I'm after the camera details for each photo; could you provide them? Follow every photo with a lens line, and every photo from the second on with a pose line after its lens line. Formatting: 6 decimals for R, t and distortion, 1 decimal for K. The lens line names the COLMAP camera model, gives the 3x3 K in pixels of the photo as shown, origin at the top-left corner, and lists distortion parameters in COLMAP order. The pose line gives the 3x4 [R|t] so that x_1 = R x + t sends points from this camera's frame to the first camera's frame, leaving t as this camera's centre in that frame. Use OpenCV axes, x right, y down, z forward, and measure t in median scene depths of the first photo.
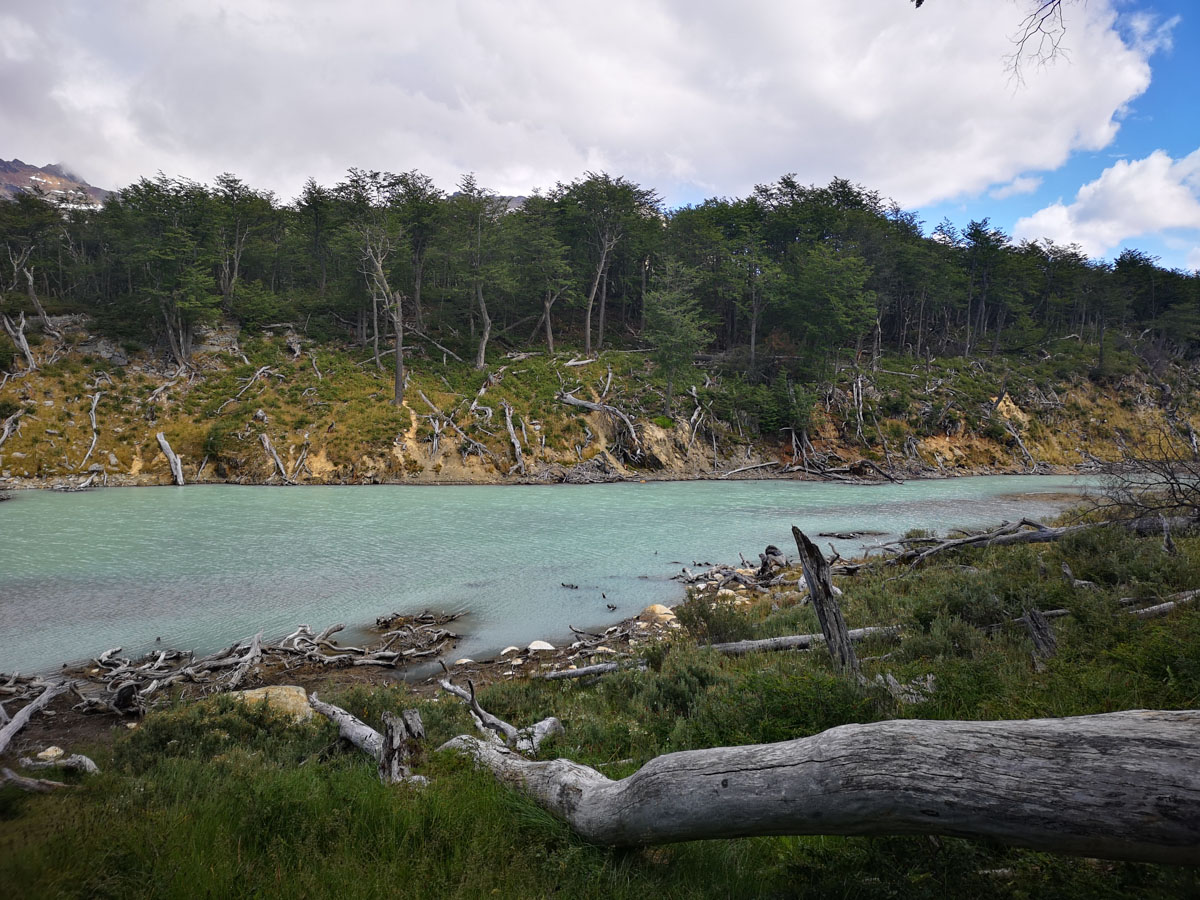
lens RADIAL K [[931.1, 0, 600.0], [0, 931.1, 450.0], [0, 0, 1]] dist [0.065991, -0.004563]
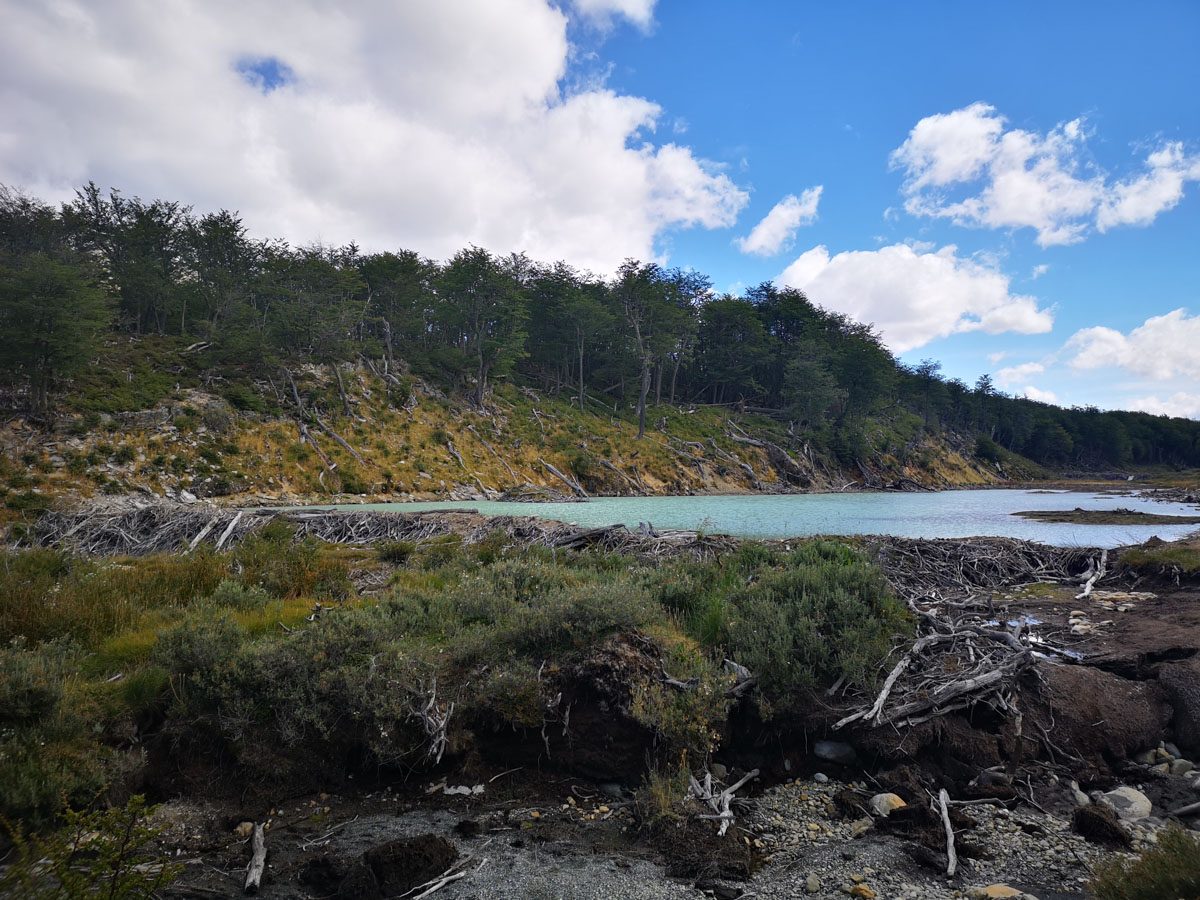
lens RADIAL K [[931.1, 0, 600.0], [0, 931.1, 450.0], [0, 0, 1]] dist [0.065991, -0.004563]
pose [[0.880305, 0.001417, 0.474405, -0.920309], [0.037415, 0.996673, -0.072403, 0.058891], [-0.472930, 0.081487, 0.877324, -0.092604]]
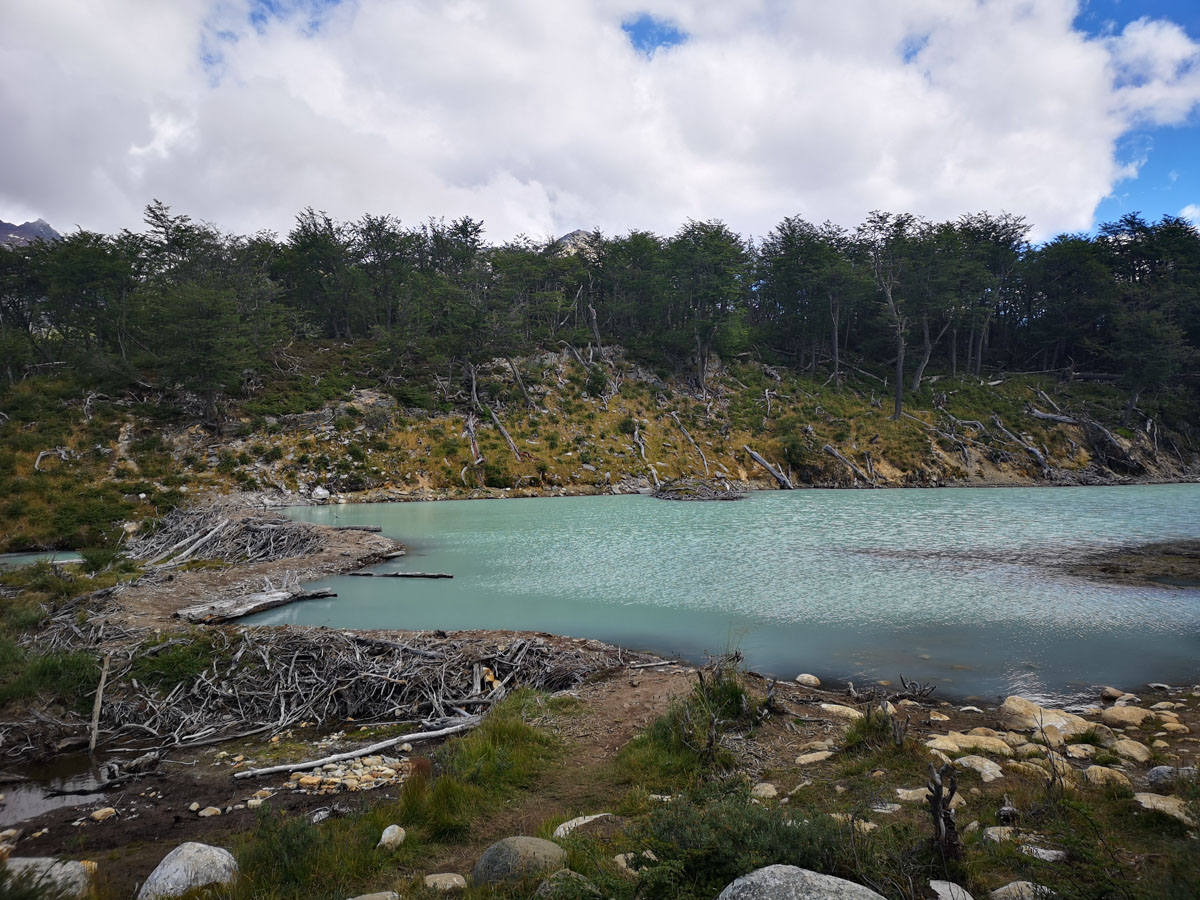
lens RADIAL K [[931.1, 0, 600.0], [0, 931.1, 450.0], [0, 0, 1]] dist [0.065991, -0.004563]
pose [[0.999103, -0.017101, 0.038738, -0.647790], [0.019089, 0.998489, -0.051535, 0.039537], [-0.037798, 0.052228, 0.997920, -0.098226]]
